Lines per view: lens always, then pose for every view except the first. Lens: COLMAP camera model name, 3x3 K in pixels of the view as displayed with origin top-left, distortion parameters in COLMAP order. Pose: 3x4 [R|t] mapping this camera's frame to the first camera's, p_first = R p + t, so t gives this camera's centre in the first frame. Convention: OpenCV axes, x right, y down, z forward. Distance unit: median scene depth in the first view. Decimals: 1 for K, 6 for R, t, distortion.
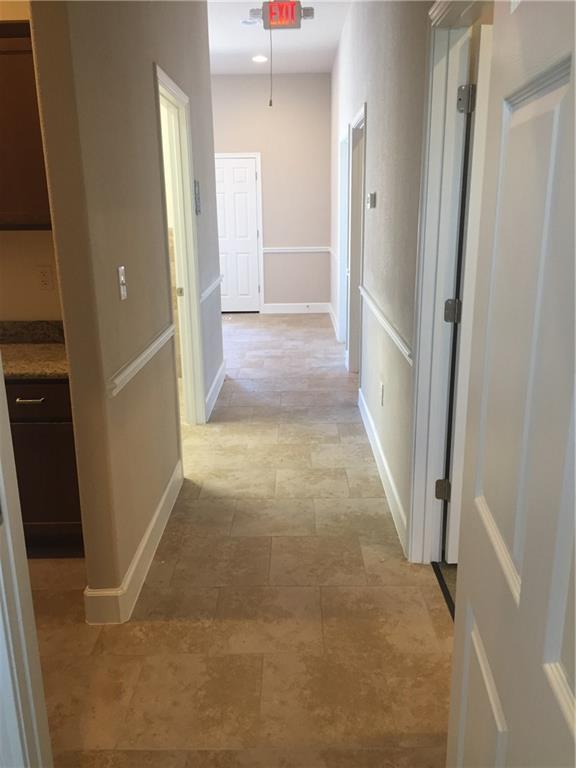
lens RADIAL K [[645.1, 0, 288.3], [0, 645.1, 386.1], [0, 0, 1]] dist [0.047885, -0.020396]
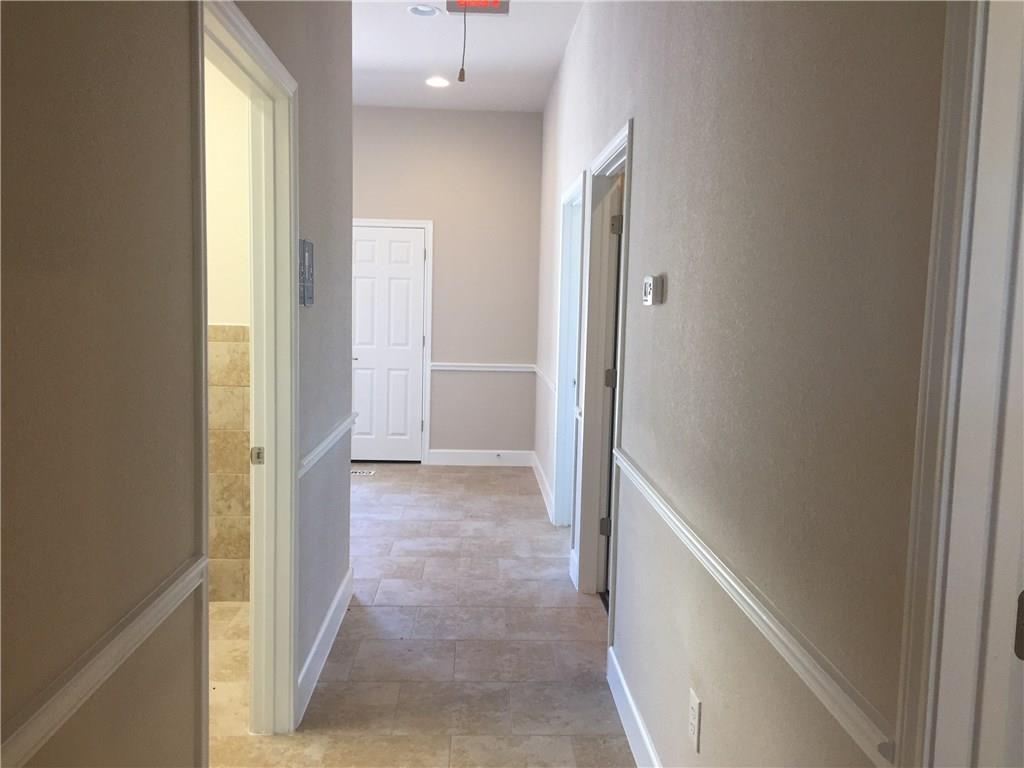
lens RADIAL K [[860.2, 0, 515.3], [0, 860.2, 382.3], [0, 0, 1]] dist [0.047885, -0.020396]
pose [[0.997594, 0.033278, 0.060812, -0.011362], [-0.021701, 0.983066, -0.181965, -0.067325], [-0.065838, 0.180207, 0.981423, 0.265355]]
